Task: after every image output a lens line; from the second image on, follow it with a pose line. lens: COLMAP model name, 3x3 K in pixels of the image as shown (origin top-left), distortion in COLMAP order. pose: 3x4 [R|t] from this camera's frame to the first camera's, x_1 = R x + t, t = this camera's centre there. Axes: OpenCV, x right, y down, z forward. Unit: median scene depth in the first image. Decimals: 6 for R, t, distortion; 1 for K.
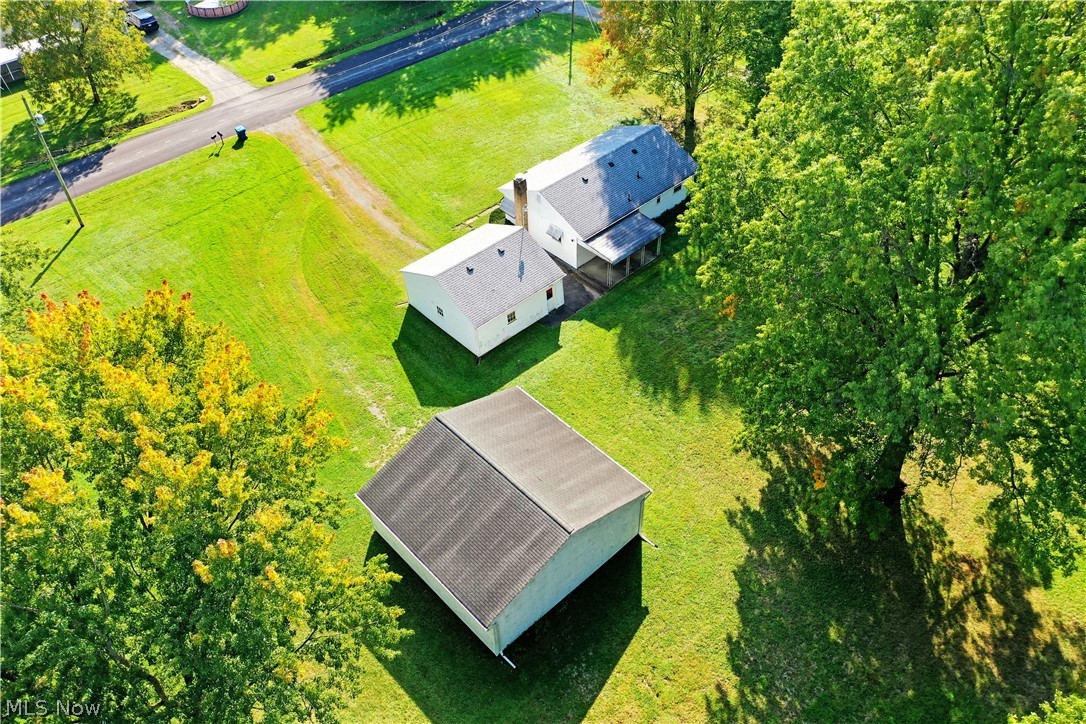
lens RADIAL K [[853.9, 0, 548.0], [0, 853.9, 360.9], [0, 0, 1]] dist [0.003191, 0.003826]
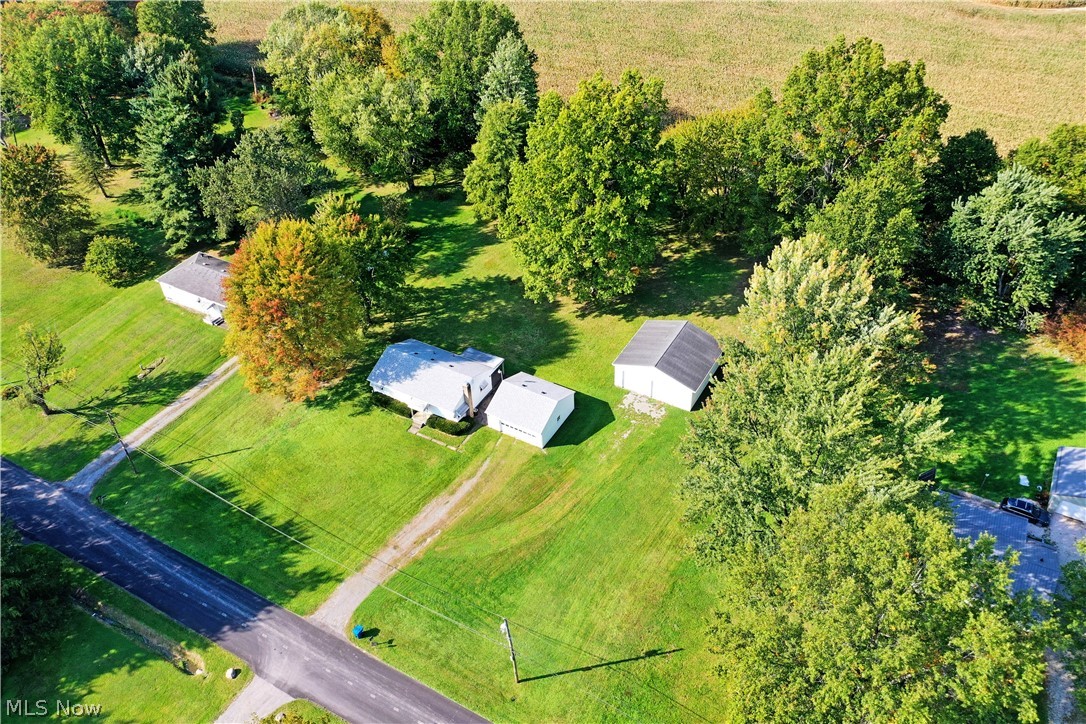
lens RADIAL K [[853.9, 0, 548.0], [0, 853.9, 360.9], [0, 0, 1]] dist [0.003191, 0.003826]
pose [[-0.291350, -0.593242, 0.750453, -1.048479], [0.695272, 0.407503, 0.592063, -0.889871], [-0.657048, 0.694266, 0.293739, 0.298088]]
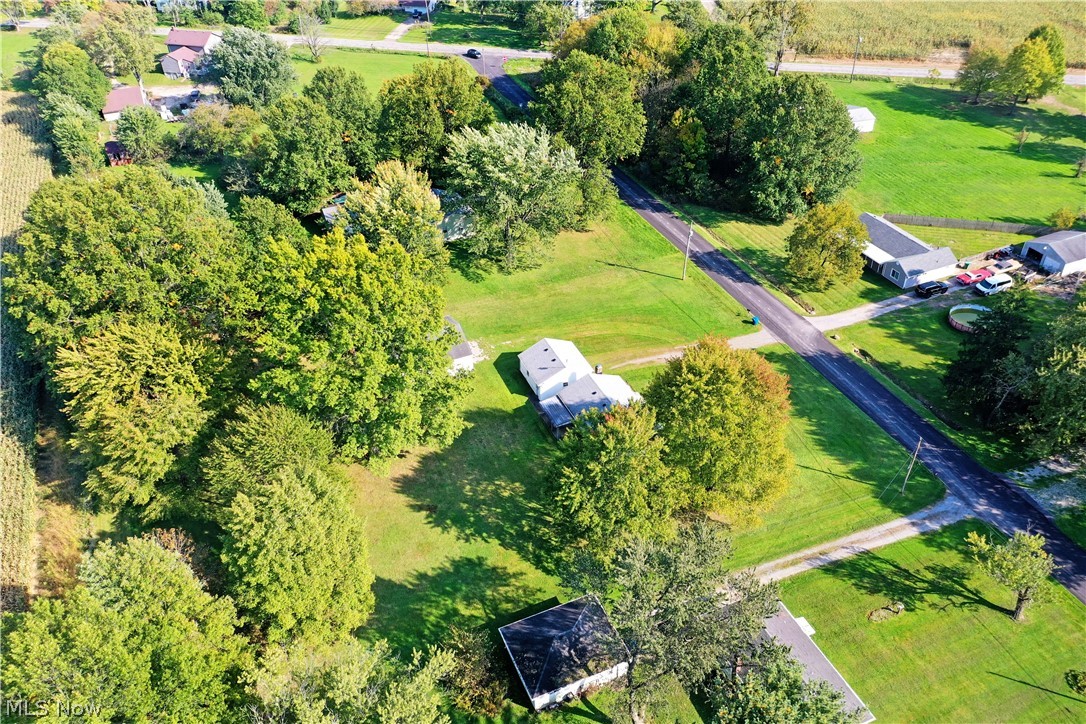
lens RADIAL K [[853.9, 0, 548.0], [0, 853.9, 360.9], [0, 0, 1]] dist [0.003191, 0.003826]
pose [[-0.343956, 0.579778, -0.738615, 1.105579], [-0.628171, 0.442588, 0.639935, -1.081587], [0.697922, 0.684086, 0.211969, 0.414201]]
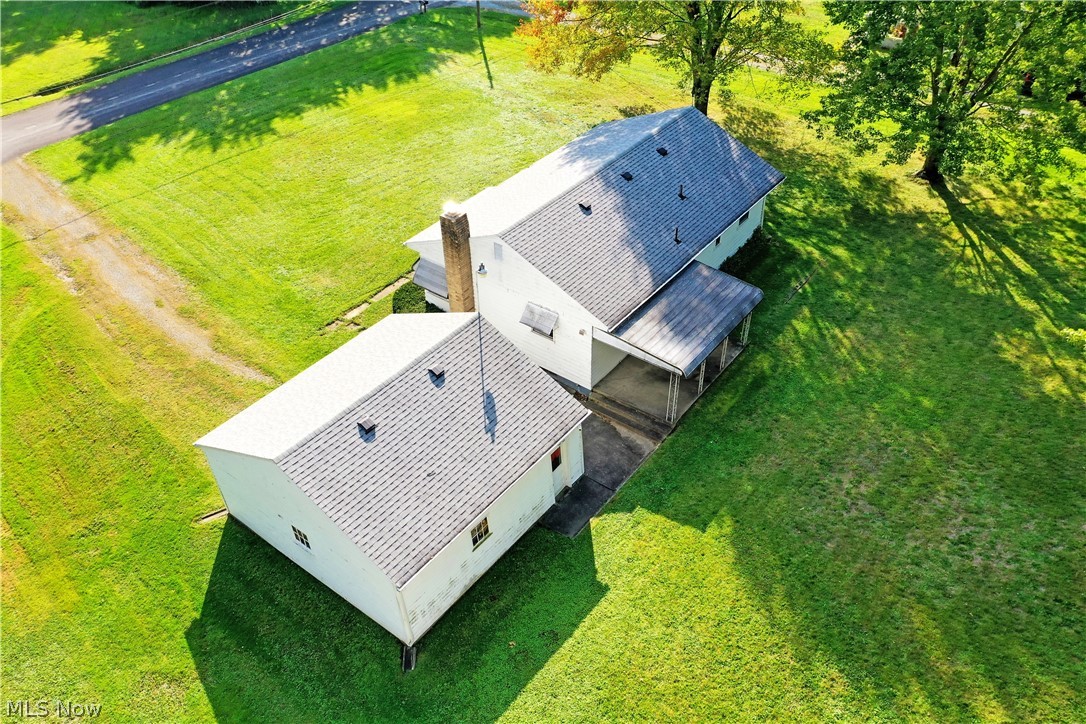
lens RADIAL K [[853.9, 0, 548.0], [0, 853.9, 360.9], [0, 0, 1]] dist [0.003191, 0.003826]
pose [[0.986078, -0.100307, 0.132620, -0.041953], [0.112634, 0.989646, -0.088958, -0.068398], [-0.122324, 0.102657, 0.987167, 0.430653]]
